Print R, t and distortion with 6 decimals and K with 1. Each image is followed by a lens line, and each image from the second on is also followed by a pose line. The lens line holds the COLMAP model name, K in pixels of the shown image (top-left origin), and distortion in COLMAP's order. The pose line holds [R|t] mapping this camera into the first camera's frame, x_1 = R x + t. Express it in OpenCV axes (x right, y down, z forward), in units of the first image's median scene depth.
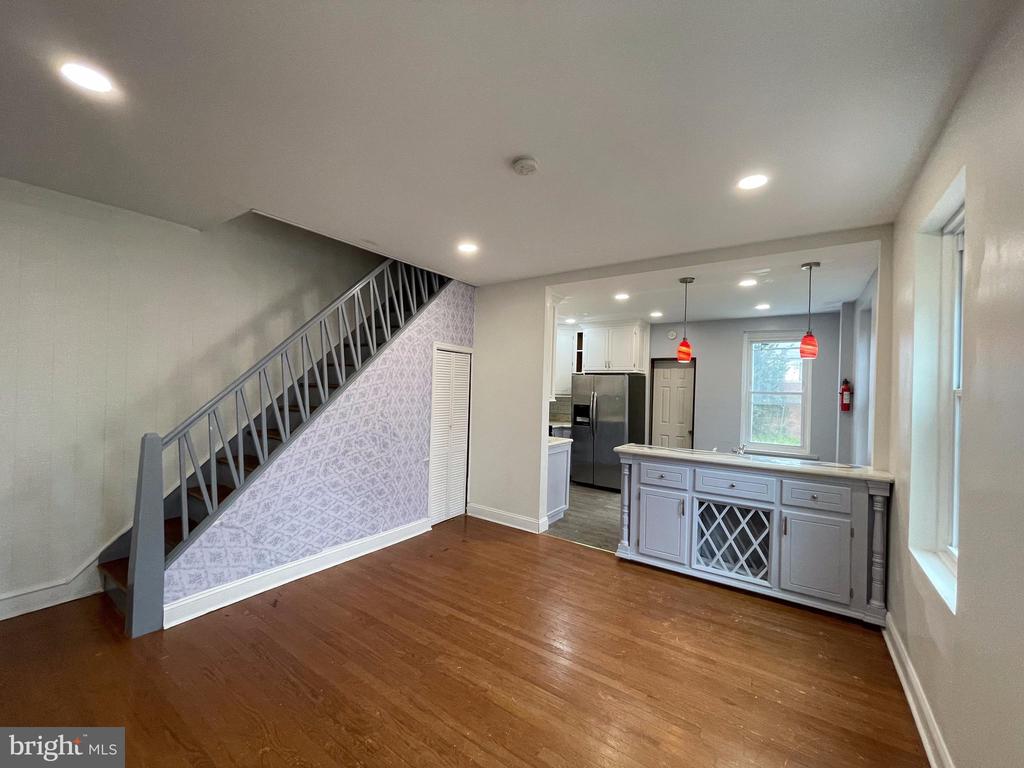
lens RADIAL K [[411.9, 0, 511.9], [0, 411.9, 385.0], [0, 0, 1]] dist [-0.001678, 0.002810]
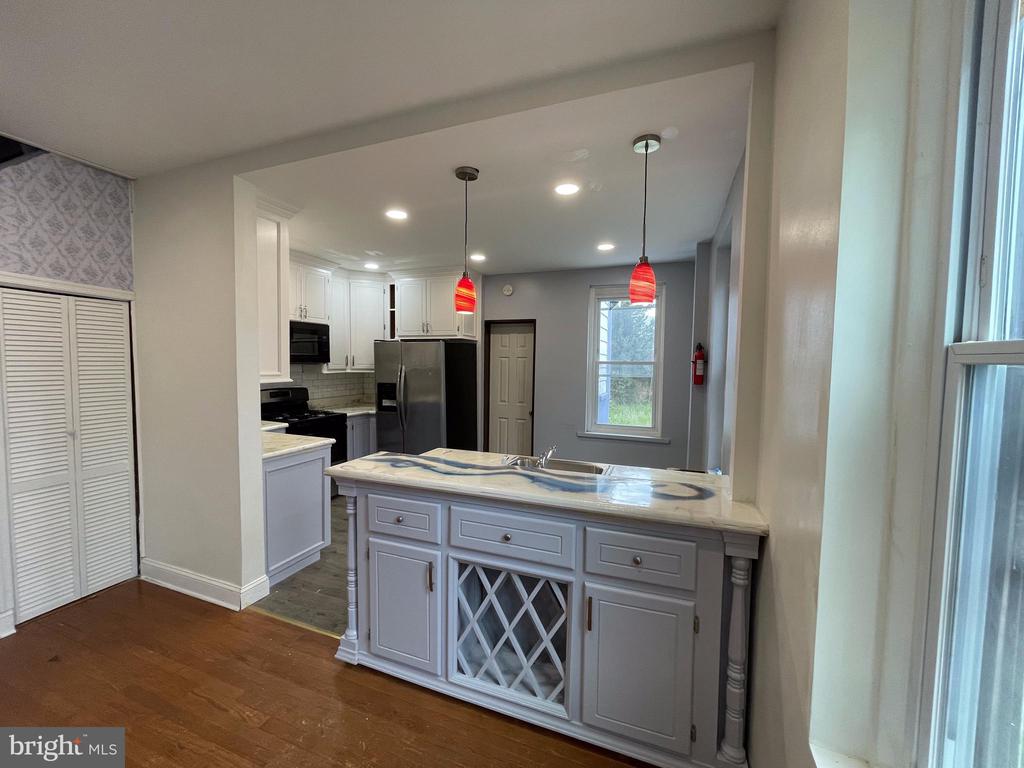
lens RADIAL K [[411.9, 0, 510.8], [0, 411.9, 383.6], [0, 0, 1]] dist [-0.001678, 0.002810]
pose [[0.970845, -0.026380, 0.238250, 0.325627], [0.011466, 0.997899, 0.063771, 0.008618], [-0.239432, -0.059180, 0.969108, 0.384368]]
